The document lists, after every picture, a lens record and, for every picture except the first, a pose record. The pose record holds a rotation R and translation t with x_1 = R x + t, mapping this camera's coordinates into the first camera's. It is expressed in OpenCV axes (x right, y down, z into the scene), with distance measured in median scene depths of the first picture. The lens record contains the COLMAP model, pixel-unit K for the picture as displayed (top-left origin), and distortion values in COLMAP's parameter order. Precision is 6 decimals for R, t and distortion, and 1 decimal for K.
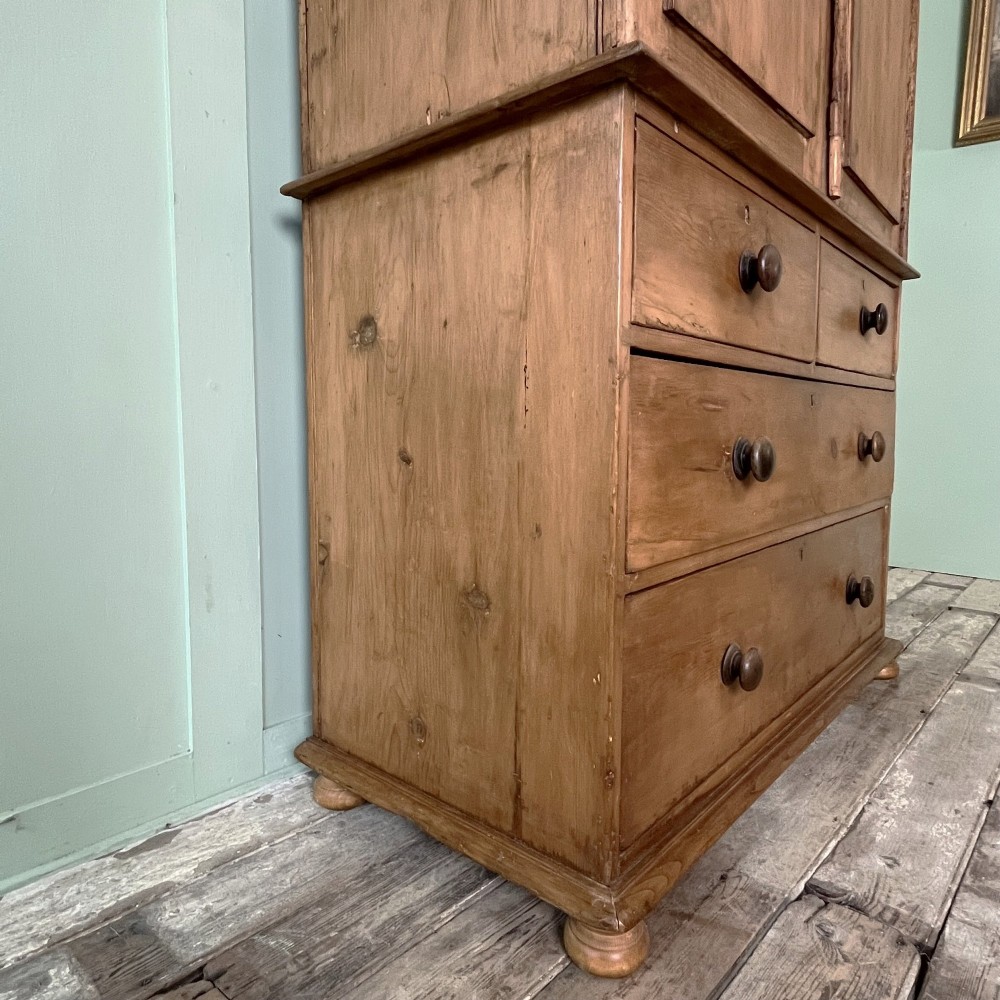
lens RADIAL K [[687.9, 0, 500.2], [0, 687.9, 494.3], [0, 0, 1]] dist [0.000014, -0.002169]
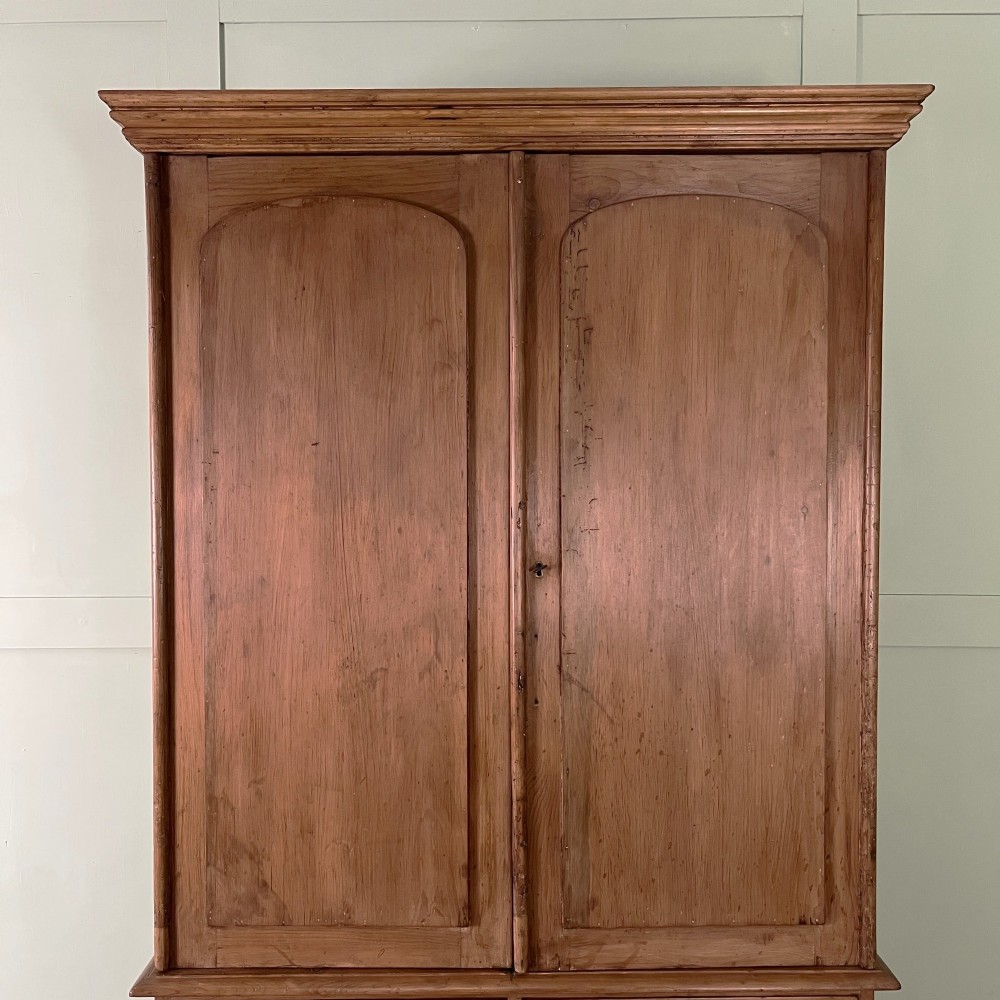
lens RADIAL K [[1000.0, 0, 500.0], [0, 1000.0, 500.0], [0, 0, 1]] dist [0.037368, -0.030146]
pose [[0.663564, 0.023117, -0.747763, 2.071948], [-0.064703, 0.997551, -0.026579, -1.436907], [0.745317, 0.066020, 0.663434, -0.086155]]
